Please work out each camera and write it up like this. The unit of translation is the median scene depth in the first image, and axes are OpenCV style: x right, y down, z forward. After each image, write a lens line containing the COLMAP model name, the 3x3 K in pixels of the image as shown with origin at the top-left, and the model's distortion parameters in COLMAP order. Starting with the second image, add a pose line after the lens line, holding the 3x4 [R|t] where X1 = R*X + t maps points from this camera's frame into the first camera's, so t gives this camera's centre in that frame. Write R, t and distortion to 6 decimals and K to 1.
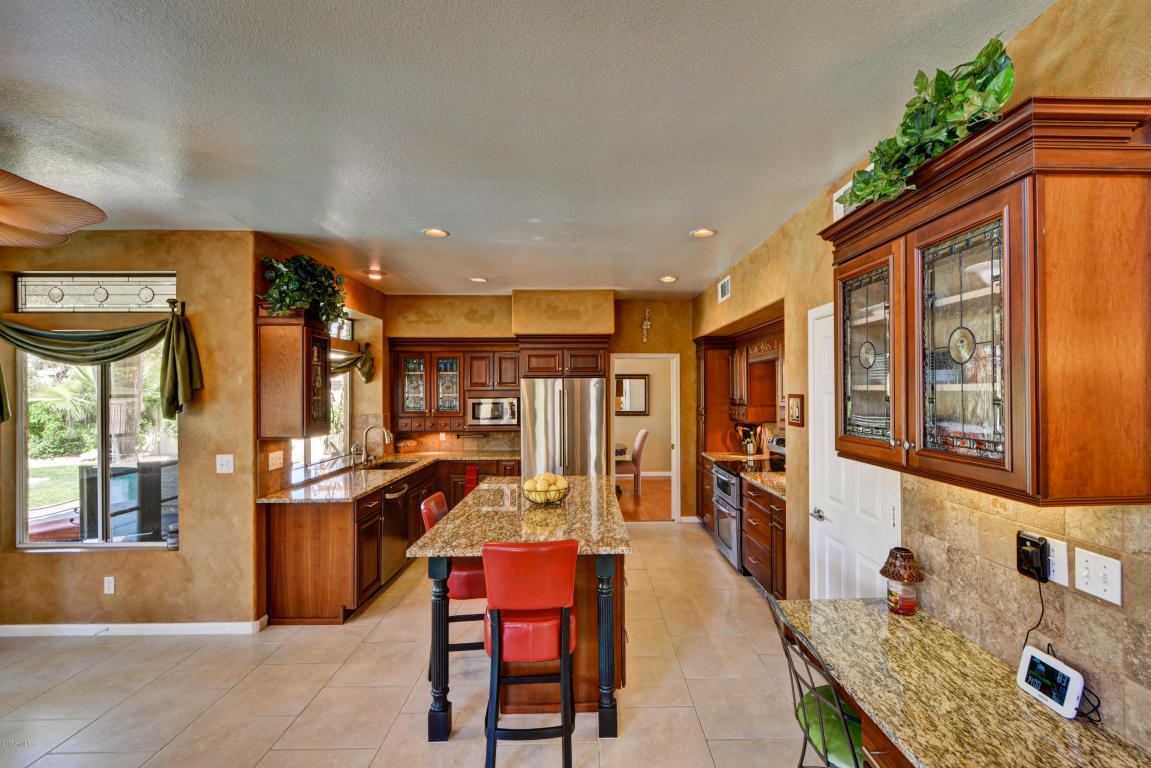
lens RADIAL K [[512.3, 0, 599.2], [0, 512.3, 388.4], [0, 0, 1]] dist [0.003504, -0.004121]
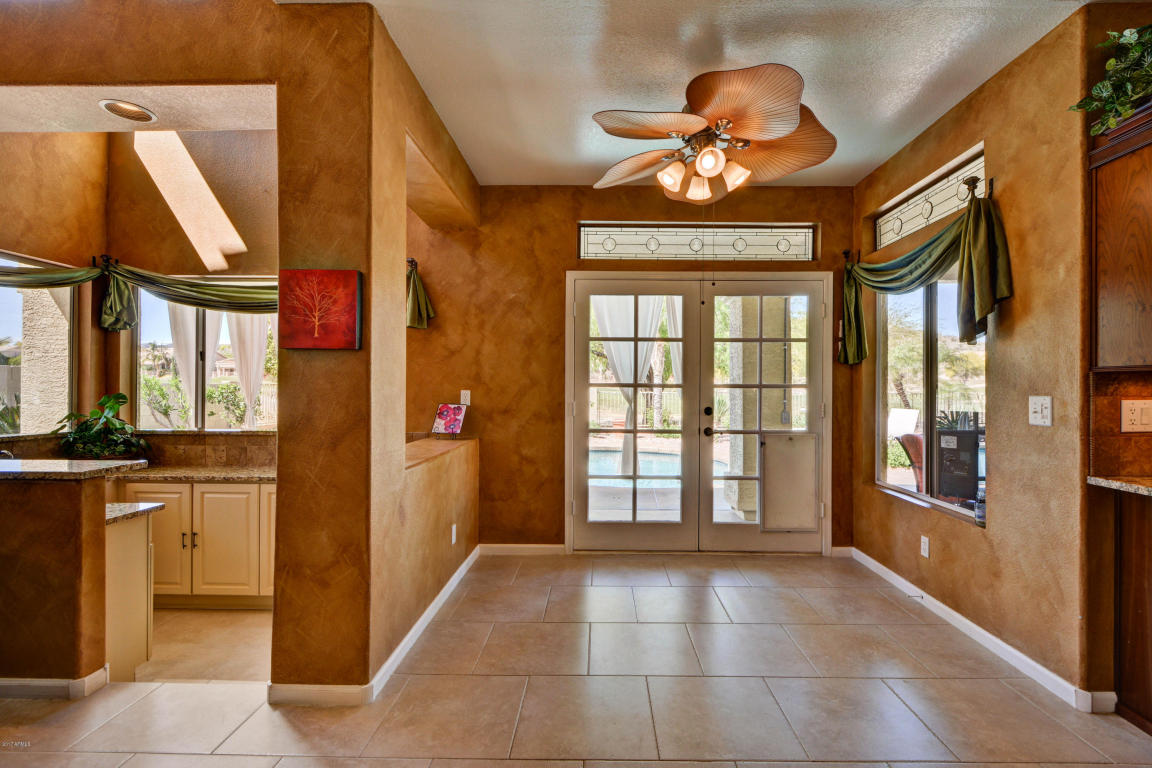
lens RADIAL K [[512.7, 0, 594.2], [0, 512.7, 387.5], [0, 0, 1]] dist [0.003504, -0.004121]
pose [[-0.041233, 0.001922, -0.999148, -0.081363], [-0.001861, 0.999996, 0.002000, 0.118389], [0.999148, 0.001942, -0.041230, 0.481208]]
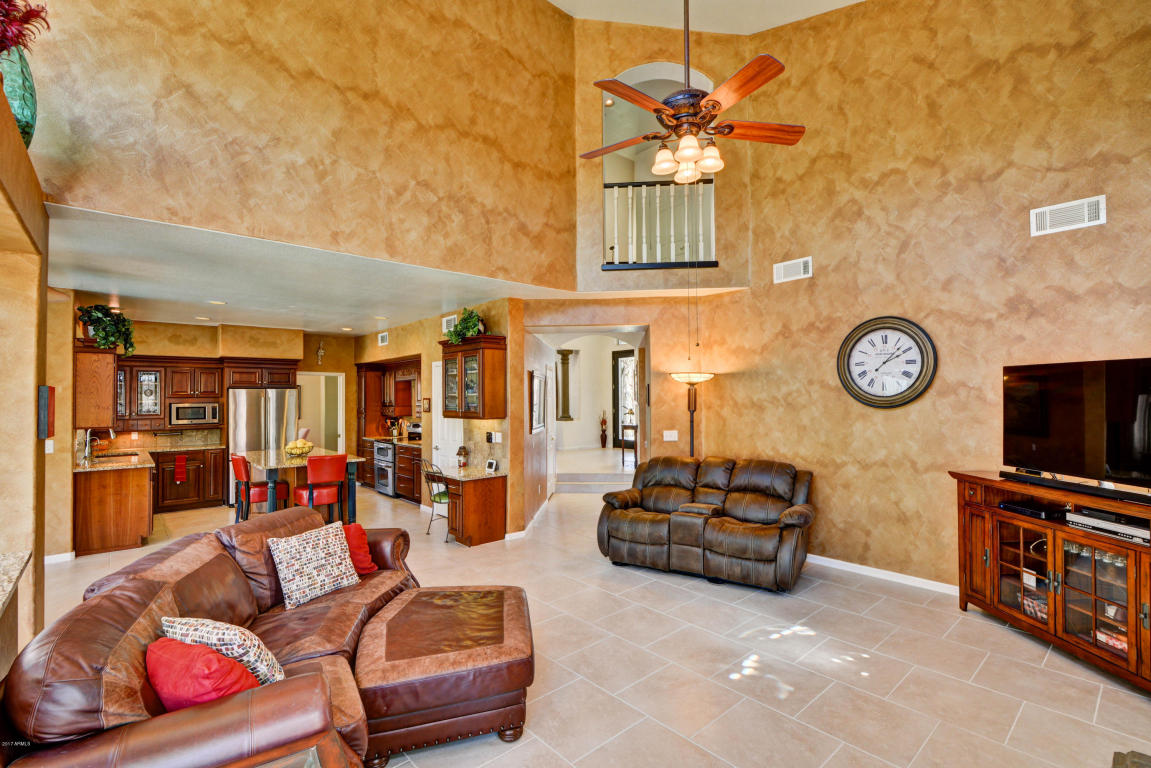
lens RADIAL K [[512.3, 0, 591.9], [0, 512.3, 390.1], [0, 0, 1]] dist [0.003504, -0.004121]
pose [[0.758229, 0.008966, 0.651927, -0.501412], [0.001603, 0.999877, -0.015617, 0.011848], [-0.651986, 0.012886, 0.758121, -1.108945]]
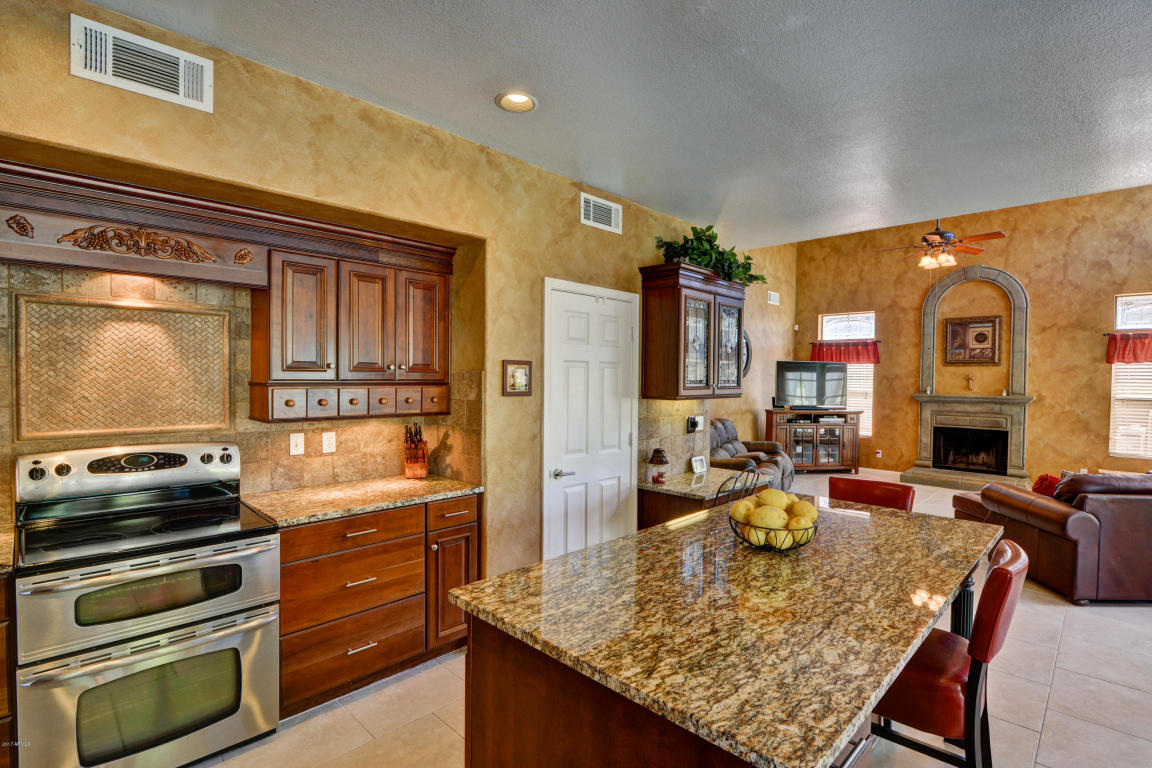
lens RADIAL K [[548.4, 0, 593.1], [0, 548.4, 387.3], [0, 0, 1]] dist [-0.000153, -0.008502]
pose [[-0.698729, -0.018574, 0.715146, -0.374832], [-0.010772, 0.999823, 0.015443, 0.039675], [-0.715306, 0.003087, -0.698805, 1.486742]]
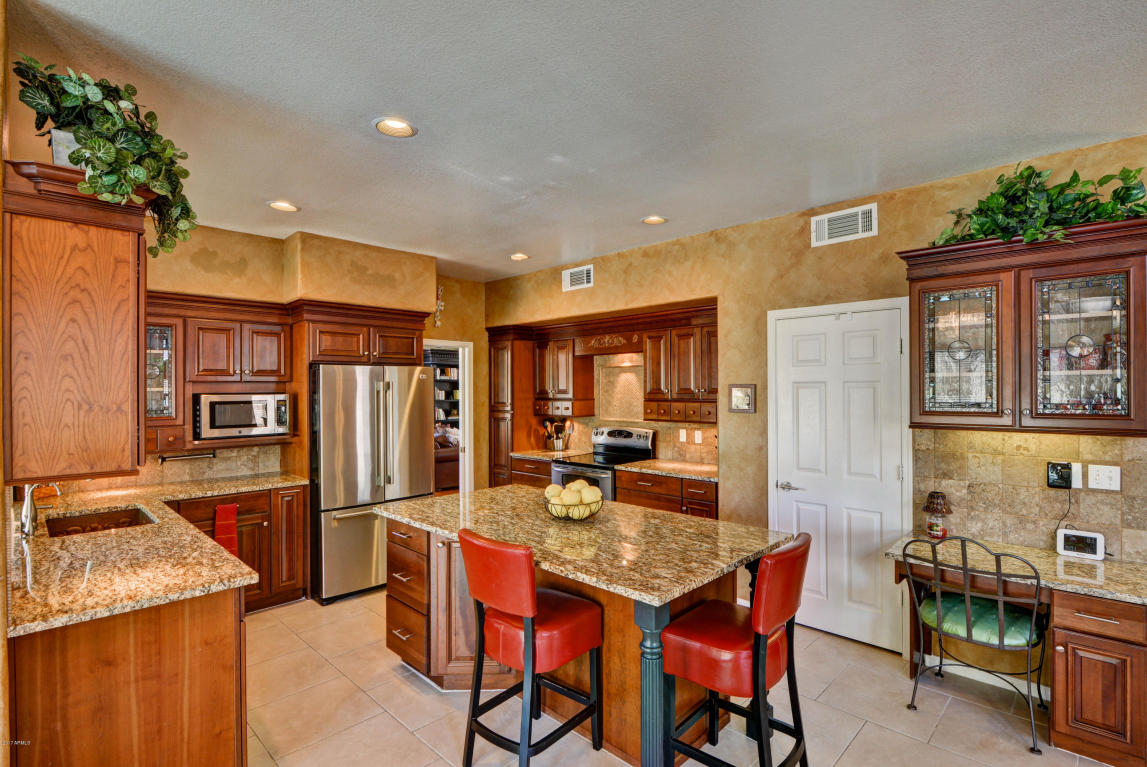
lens RADIAL K [[546.0, 0, 601.7], [0, 546.0, 389.6], [0, 0, 1]] dist [-0.000153, -0.008502]
pose [[0.705730, 0.000046, 0.708481, -0.641161], [-0.001062, 0.999999, 0.000992, 0.021006], [-0.708480, -0.001452, 0.705729, 0.353122]]
